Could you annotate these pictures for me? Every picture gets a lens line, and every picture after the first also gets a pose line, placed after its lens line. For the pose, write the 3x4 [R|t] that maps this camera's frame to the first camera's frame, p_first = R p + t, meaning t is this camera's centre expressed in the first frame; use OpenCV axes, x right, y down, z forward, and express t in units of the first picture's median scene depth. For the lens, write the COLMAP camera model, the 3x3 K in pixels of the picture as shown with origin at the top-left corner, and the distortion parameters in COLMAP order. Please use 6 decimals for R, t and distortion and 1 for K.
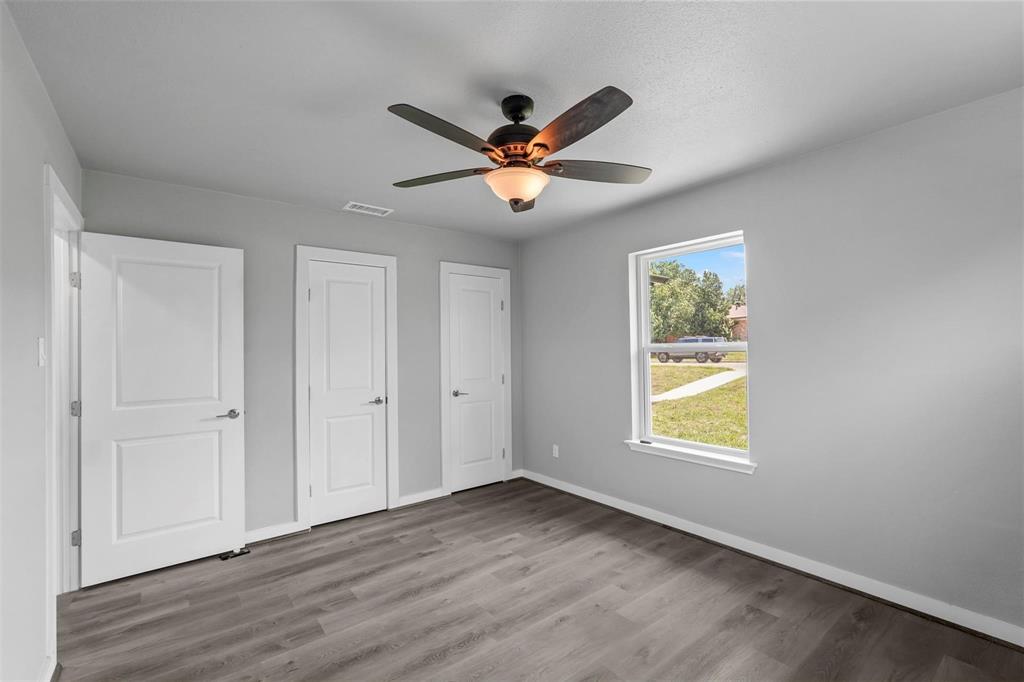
lens RADIAL K [[455.9, 0, 512.0], [0, 455.9, 341.0], [0, 0, 1]] dist [-0.000441, 0.000665]
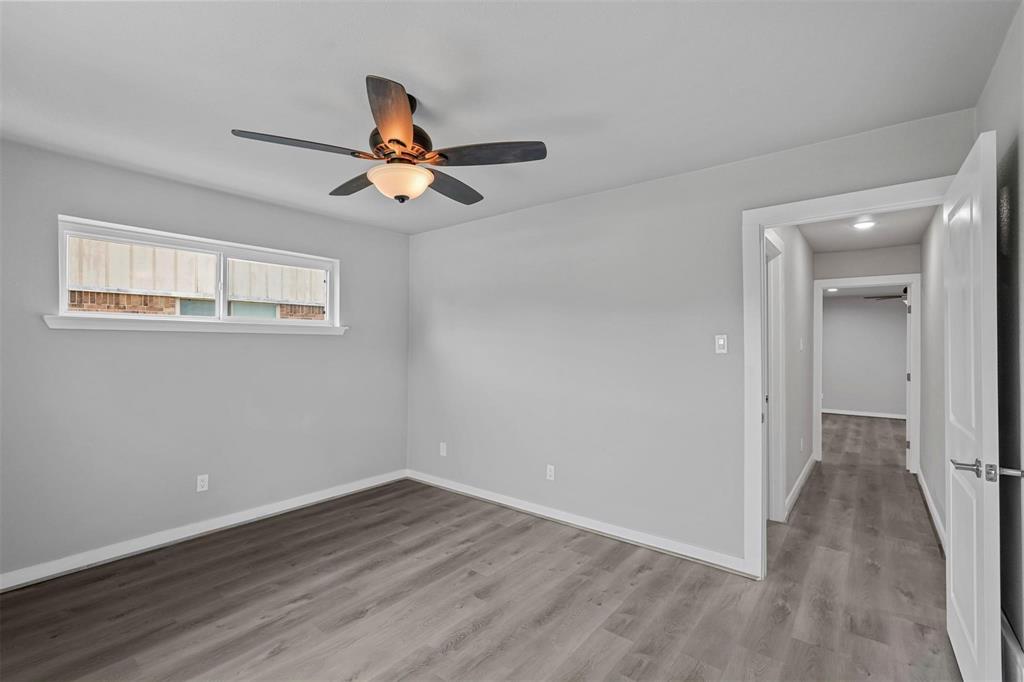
lens RADIAL K [[455.9, 0, 512.0], [0, 455.9, 341.0], [0, 0, 1]] dist [-0.000441, 0.000665]
pose [[-0.971835, 0.009391, -0.235475, 0.009498], [0.015479, 0.999592, -0.024016, 0.022173], [0.235153, -0.026985, -0.971584, 1.345754]]
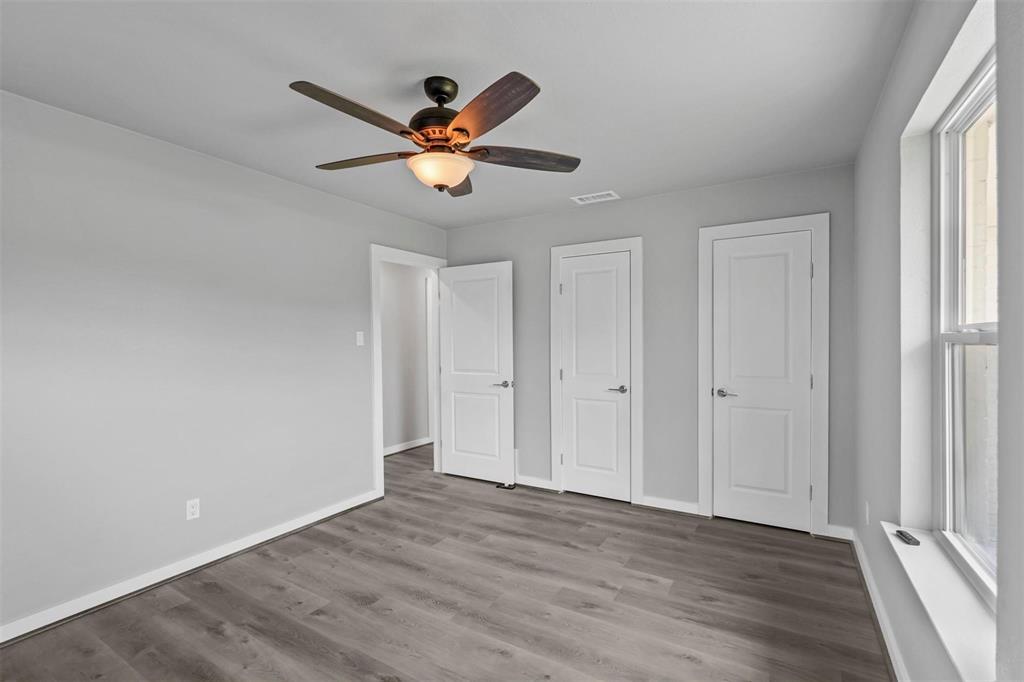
lens RADIAL K [[463.2, 0, 508.5], [0, 463.2, 343.0], [0, 0, 1]] dist [-0.002319, 0.000361]
pose [[0.352776, 0.016781, -0.935557, 0.663893], [0.020304, 0.999466, 0.025584, 0.002190], [0.935488, -0.028021, 0.352247, 0.515067]]
